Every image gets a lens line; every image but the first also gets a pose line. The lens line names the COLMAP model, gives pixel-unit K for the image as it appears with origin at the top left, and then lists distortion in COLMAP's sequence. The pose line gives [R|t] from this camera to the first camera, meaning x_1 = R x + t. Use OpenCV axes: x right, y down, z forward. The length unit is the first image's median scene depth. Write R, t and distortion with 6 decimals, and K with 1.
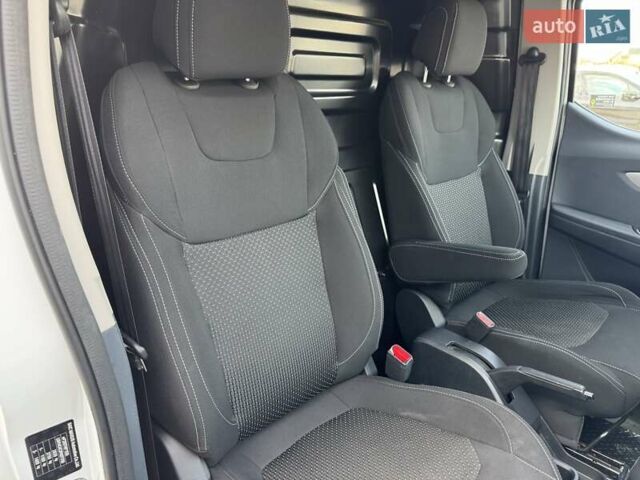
lens RADIAL K [[452.3, 0, 319.4], [0, 452.3, 238.6], [0, 0, 1]] dist [0.006599, -0.004288]
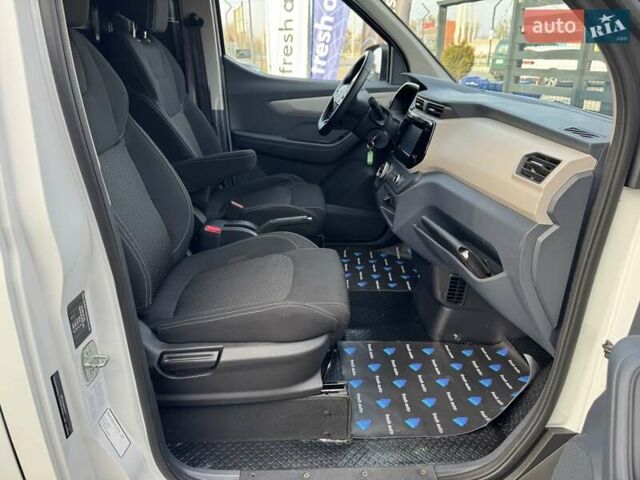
lens RADIAL K [[452.3, 0, 318.7], [0, 452.3, 240.1], [0, 0, 1]] dist [0.006599, -0.004288]
pose [[0.659955, -0.284723, 0.695264, -0.423148], [0.234585, 0.957234, 0.169333, 0.084661], [-0.713744, 0.051346, 0.698523, -0.174652]]
